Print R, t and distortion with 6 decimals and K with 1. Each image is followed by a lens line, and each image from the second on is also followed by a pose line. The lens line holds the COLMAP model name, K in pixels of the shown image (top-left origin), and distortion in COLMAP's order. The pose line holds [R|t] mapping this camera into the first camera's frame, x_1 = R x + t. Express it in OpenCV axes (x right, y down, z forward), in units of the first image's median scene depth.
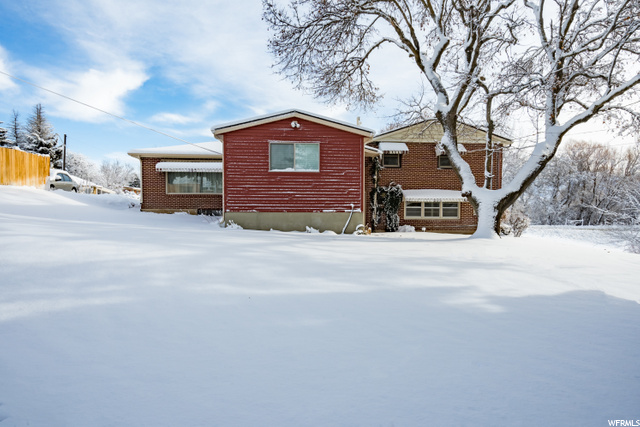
lens RADIAL K [[444.3, 0, 330.9], [0, 444.3, 245.7], [0, 0, 1]] dist [0.010168, 0.001357]
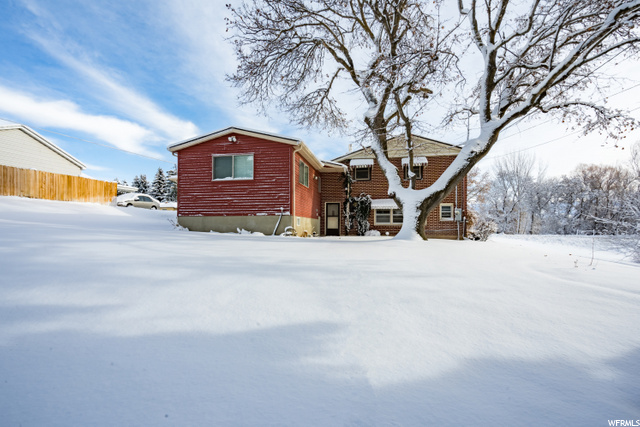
lens RADIAL K [[303.0, 0, 320.4], [0, 303.0, 226.2], [0, 0, 1]] dist [0.000193, 0.000101]
pose [[0.970066, -0.006045, -0.242767, 0.315282], [-0.013040, 0.996951, -0.076932, 0.006443], [0.242492, 0.077795, 0.967029, 0.314295]]
